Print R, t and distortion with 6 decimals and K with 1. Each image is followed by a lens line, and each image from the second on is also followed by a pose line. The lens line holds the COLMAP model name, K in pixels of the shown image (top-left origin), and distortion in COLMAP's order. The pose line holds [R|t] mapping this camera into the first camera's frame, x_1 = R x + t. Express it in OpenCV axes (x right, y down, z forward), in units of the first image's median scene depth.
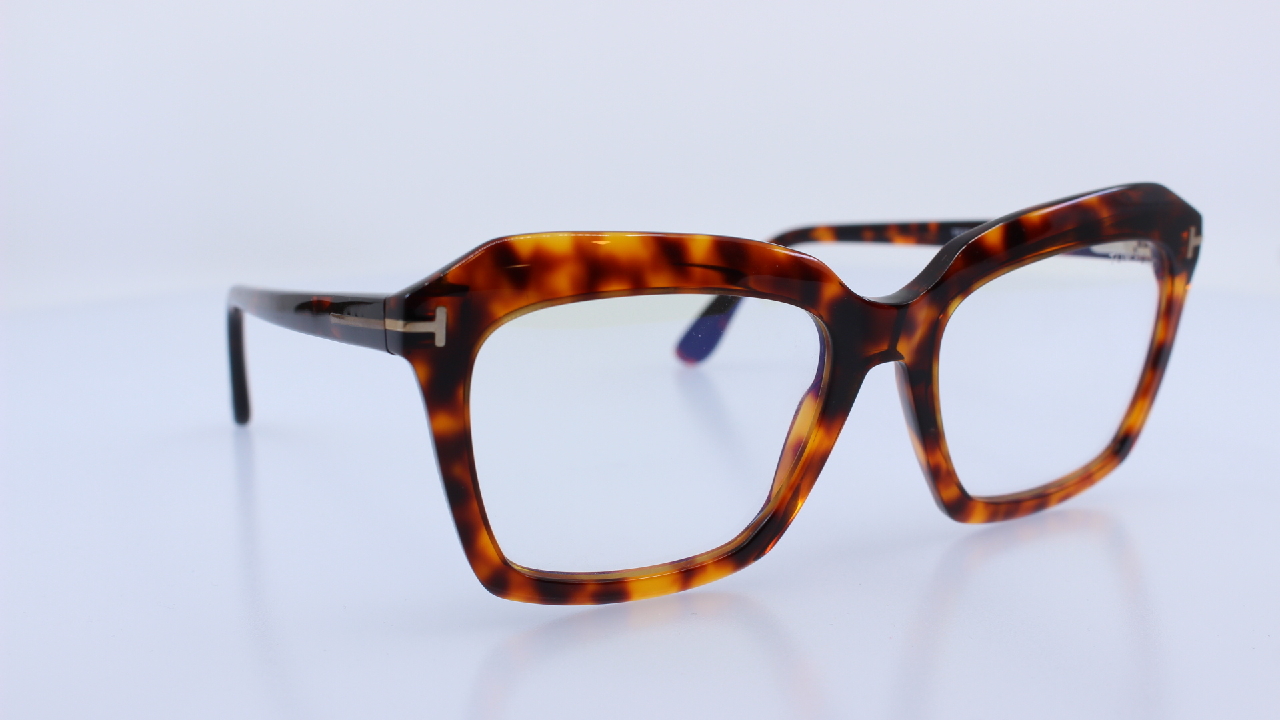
lens RADIAL K [[1681.0, 0, 640.0], [0, 1681.0, 360.0], [0, 0, 1]] dist [-0.074139, -0.046925]
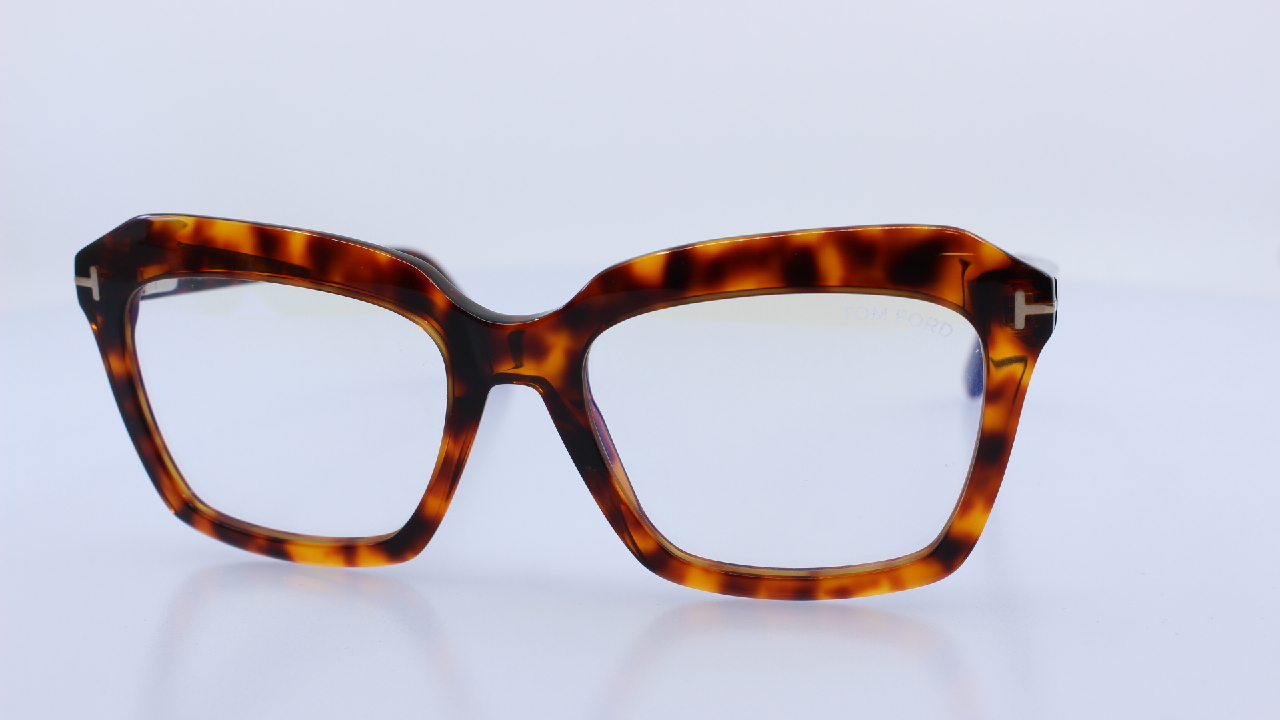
lens RADIAL K [[1681.0, 0, 640.0], [0, 1681.0, 360.0], [0, 0, 1]] dist [-0.074139, -0.046925]
pose [[0.700299, 0.155105, -0.696795, 0.871410], [-0.132127, 0.987407, 0.087002, -0.106463], [0.701515, 0.031138, 0.711974, 0.383514]]
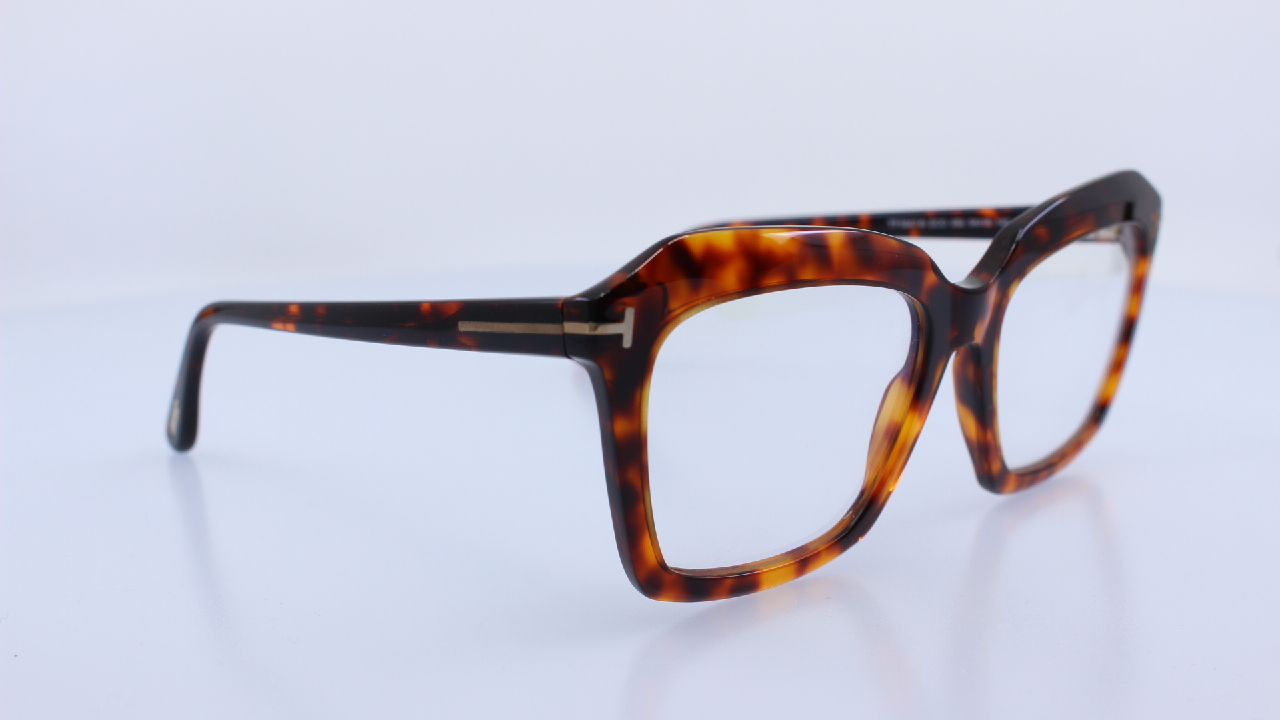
lens RADIAL K [[1681.0, 0, 640.0], [0, 1681.0, 360.0], [0, 0, 1]] dist [-0.074139, -0.046925]
pose [[0.965365, -0.051045, 0.255861, -0.324660], [0.051770, 0.998651, 0.003905, -0.003784], [-0.255715, 0.009476, 0.966706, 0.038383]]
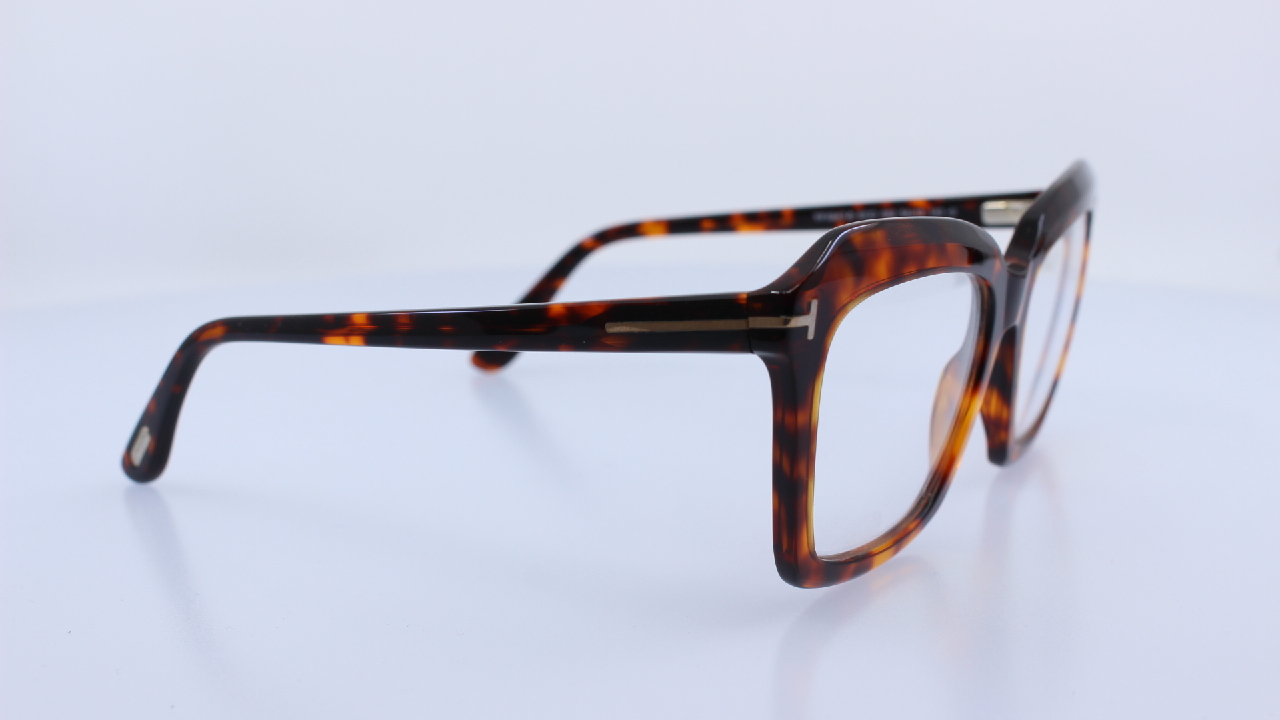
lens RADIAL K [[1681.0, 0, 640.0], [0, 1681.0, 360.0], [0, 0, 1]] dist [-0.074139, -0.046925]
pose [[0.867513, -0.097634, 0.487738, -0.620769], [0.101100, 0.994689, 0.019293, -0.022634], [-0.487032, 0.032573, 0.872777, 0.155616]]
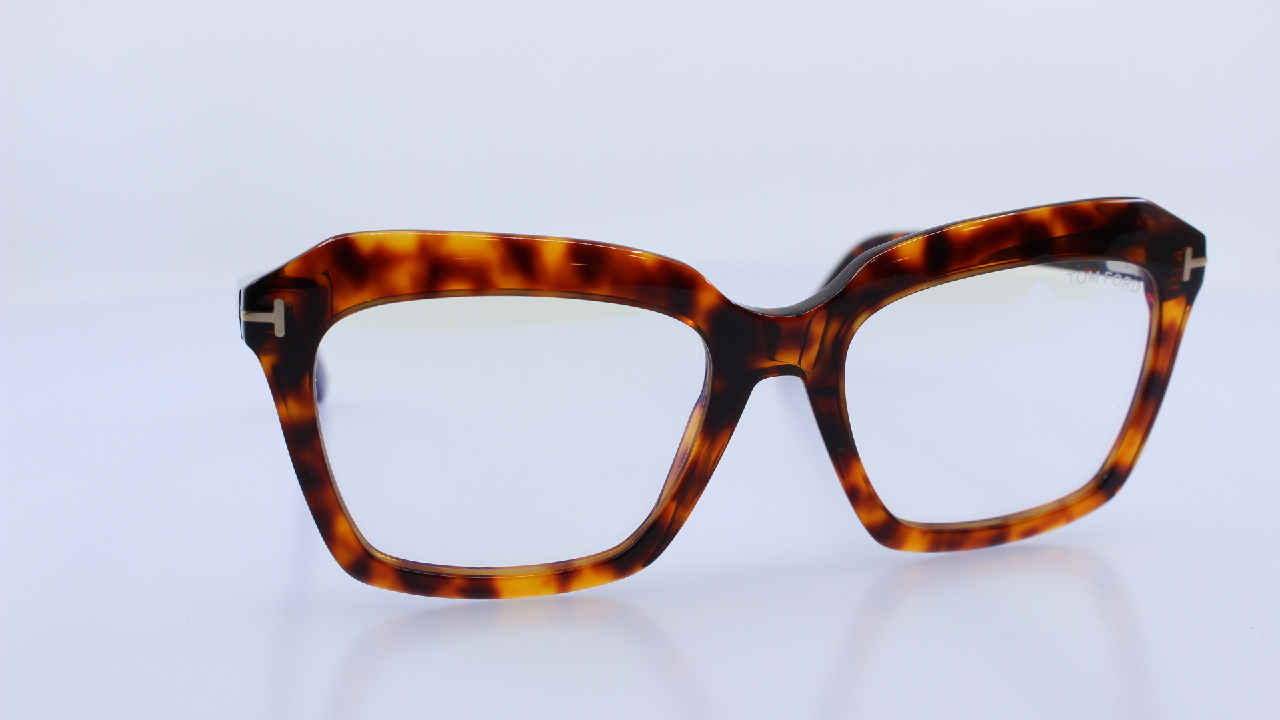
lens RADIAL K [[1681.0, 0, 640.0], [0, 1681.0, 360.0], [0, 0, 1]] dist [-0.074139, -0.046925]
pose [[0.965257, 0.052734, -0.255926, 0.323010], [-0.051412, 0.998607, 0.011856, -0.015526], [0.256195, 0.001714, 0.966624, 0.047538]]
